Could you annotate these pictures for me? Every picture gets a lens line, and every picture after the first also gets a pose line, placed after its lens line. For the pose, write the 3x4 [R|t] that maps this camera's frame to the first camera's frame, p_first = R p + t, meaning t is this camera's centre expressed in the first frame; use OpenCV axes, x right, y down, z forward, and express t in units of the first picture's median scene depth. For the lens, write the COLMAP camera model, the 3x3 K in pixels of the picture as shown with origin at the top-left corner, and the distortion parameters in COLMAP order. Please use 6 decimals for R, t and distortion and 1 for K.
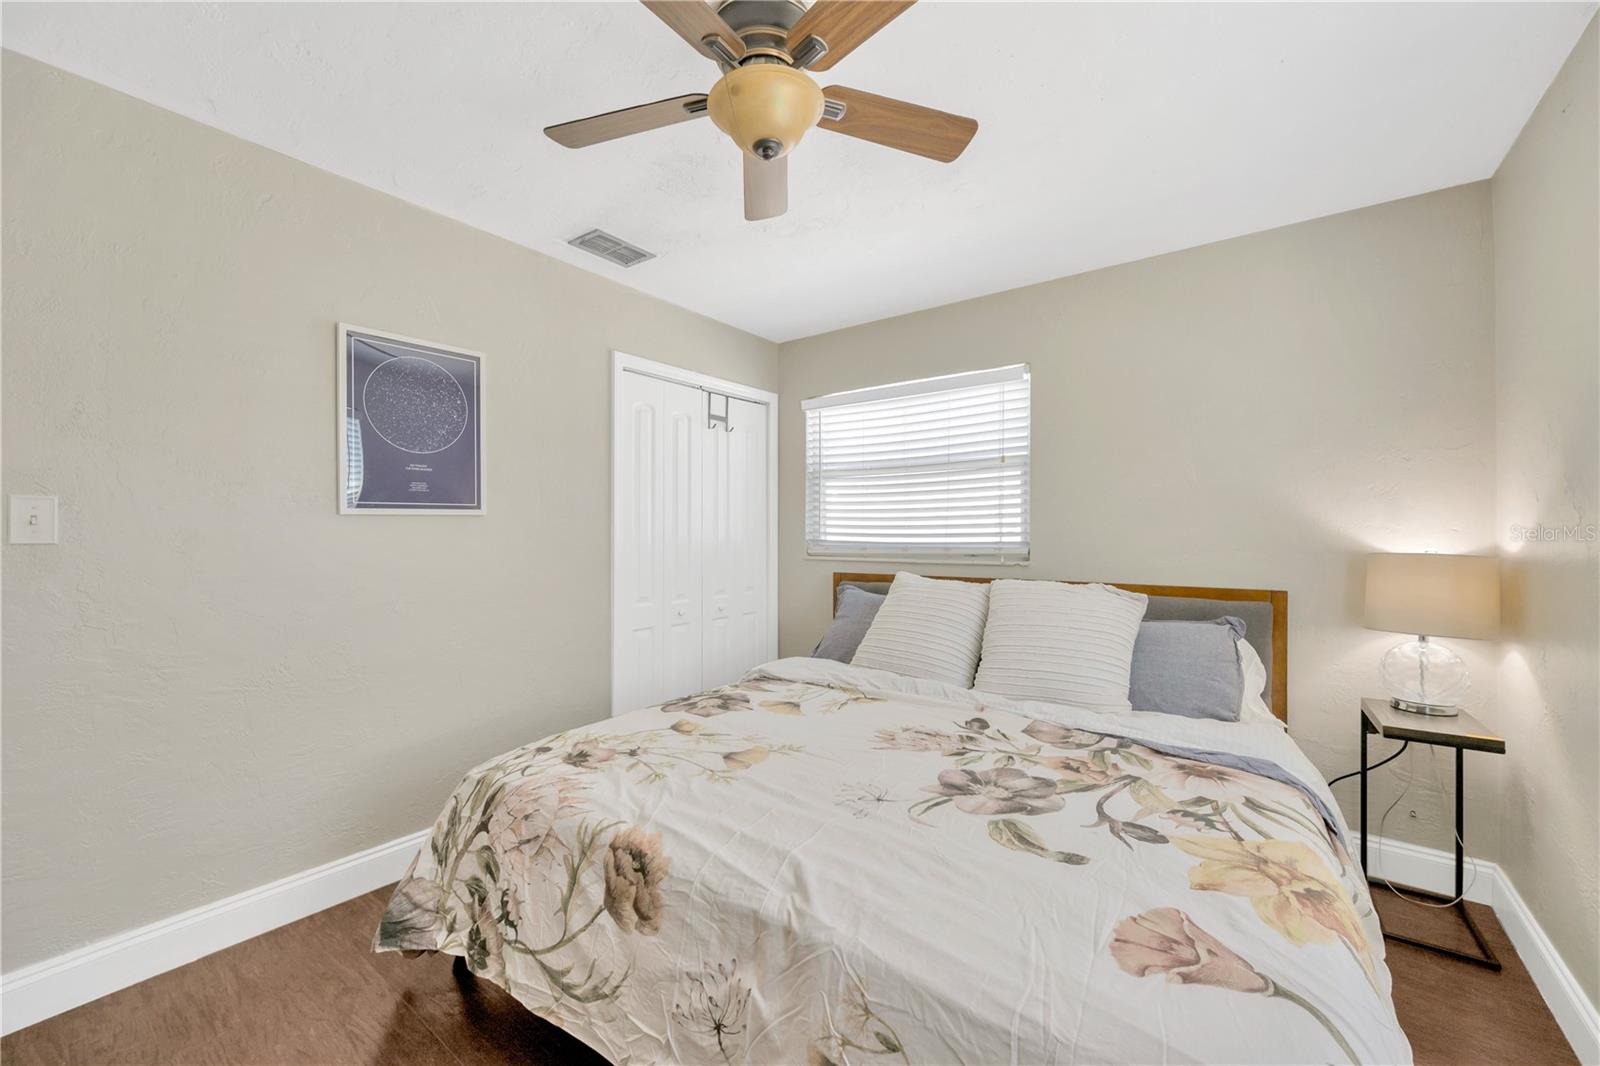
lens RADIAL K [[624.1, 0, 801.4], [0, 624.1, 533.4], [0, 0, 1]] dist [-0.002393, 0.000676]
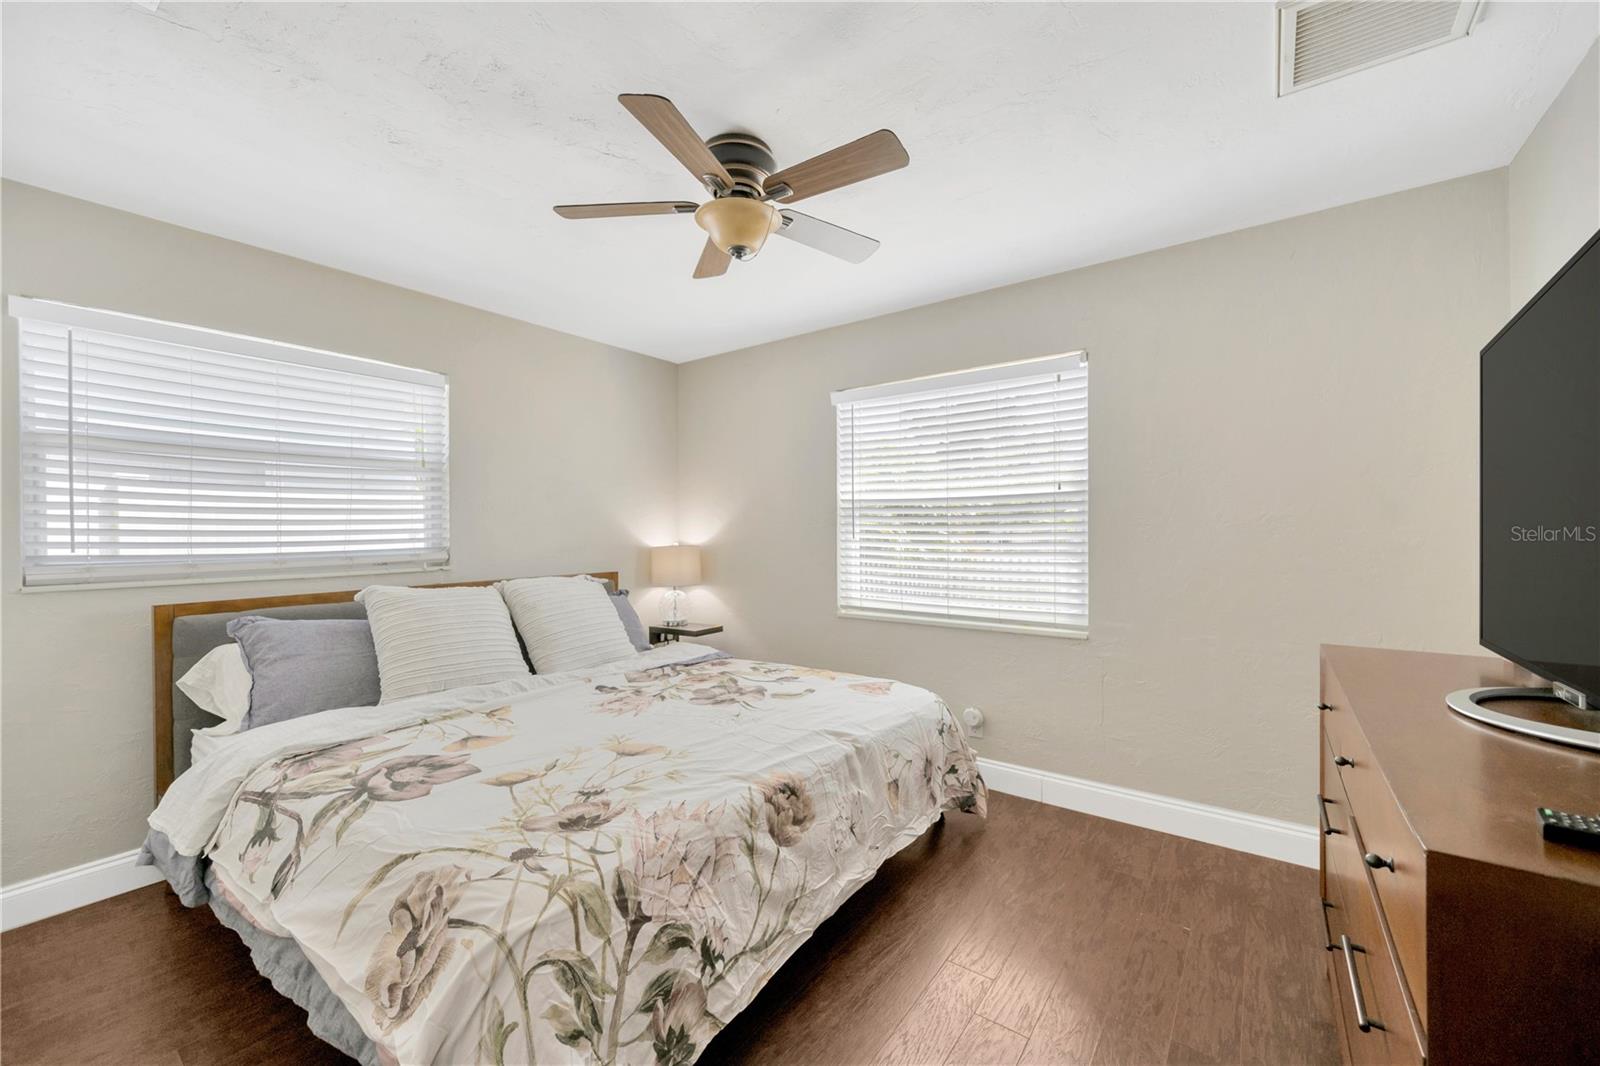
lens RADIAL K [[624.1, 0, 801.4], [0, 624.1, 533.4], [0, 0, 1]] dist [-0.002393, 0.000676]
pose [[-0.005334, -0.001061, 0.999985, -1.116390], [0.012204, 0.999925, 0.001126, -0.004461], [-0.999911, 0.012210, -0.005320, 0.699884]]
